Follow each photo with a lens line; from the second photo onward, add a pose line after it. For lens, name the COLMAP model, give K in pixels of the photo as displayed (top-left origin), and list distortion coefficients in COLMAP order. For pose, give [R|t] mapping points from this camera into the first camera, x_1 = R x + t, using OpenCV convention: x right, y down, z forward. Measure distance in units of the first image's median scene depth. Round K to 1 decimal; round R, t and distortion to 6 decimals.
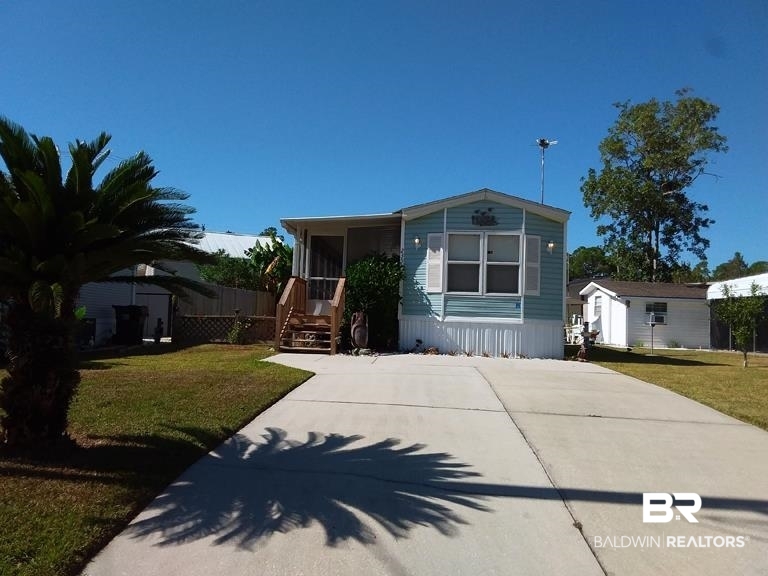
lens RADIAL K [[584.9, 0, 387.2], [0, 584.9, 282.2], [0, 0, 1]] dist [0.090917, -0.168177]
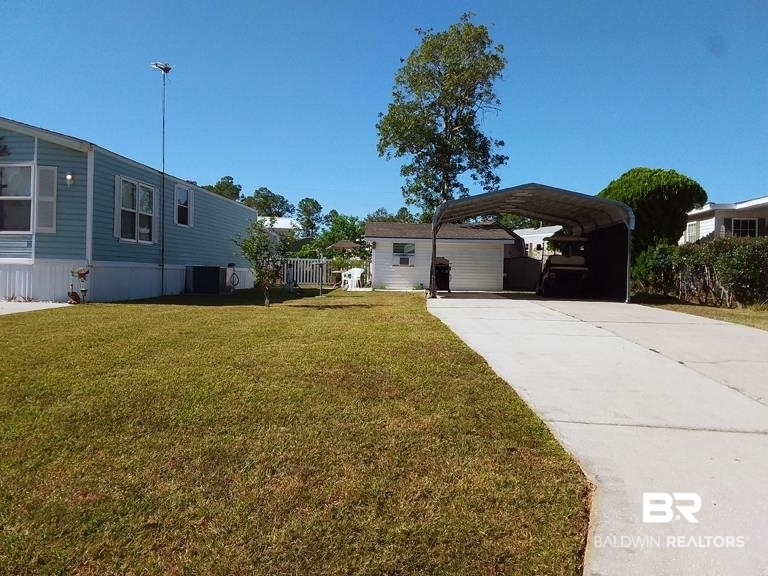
lens RADIAL K [[587.2, 0, 371.9], [0, 587.2, 277.2], [0, 0, 1]] dist [0.115929, -0.186163]
pose [[0.999873, -0.015624, -0.003118, 0.736916], [0.015816, 0.996982, 0.076011, 0.028177], [0.001921, -0.076051, 0.997102, 0.070585]]
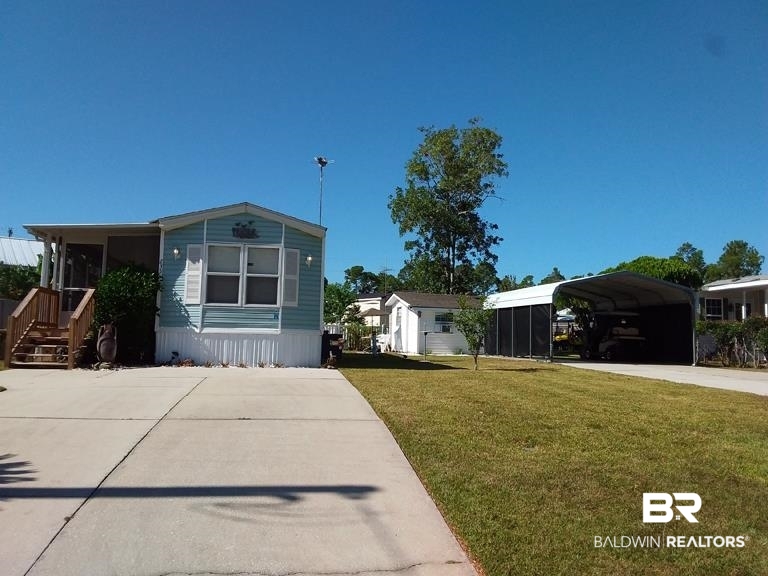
lens RADIAL K [[587.2, 0, 371.9], [0, 587.2, 277.2], [0, 0, 1]] dist [0.115929, -0.186163]
pose [[0.974987, 0.010374, 0.222021, 0.151957], [-0.004375, 0.999612, -0.027494, -0.001115], [-0.222220, 0.025835, 0.974654, -0.049984]]
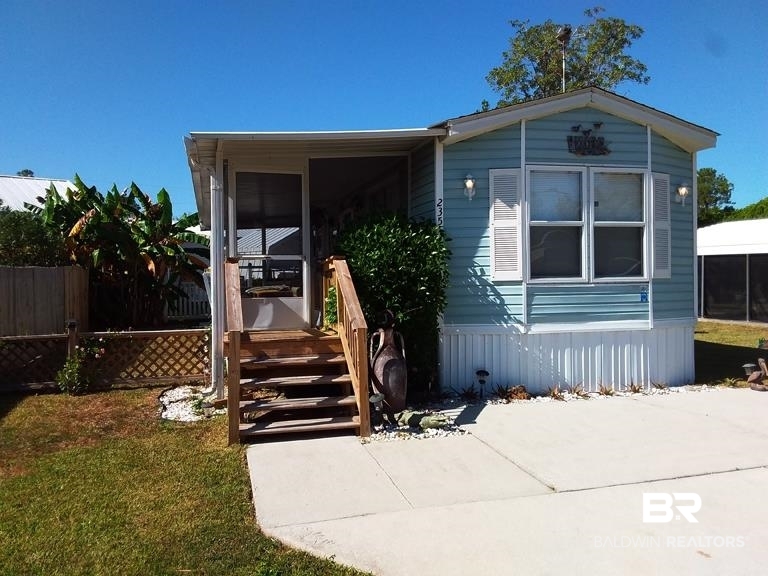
lens RADIAL K [[587.2, 0, 371.9], [0, 587.2, 277.2], [0, 0, 1]] dist [0.115929, -0.186163]
pose [[0.946691, -0.045873, 0.318861, -0.207102], [0.020602, 0.996405, 0.082180, -0.032167], [-0.321485, -0.071229, 0.944232, 0.524633]]
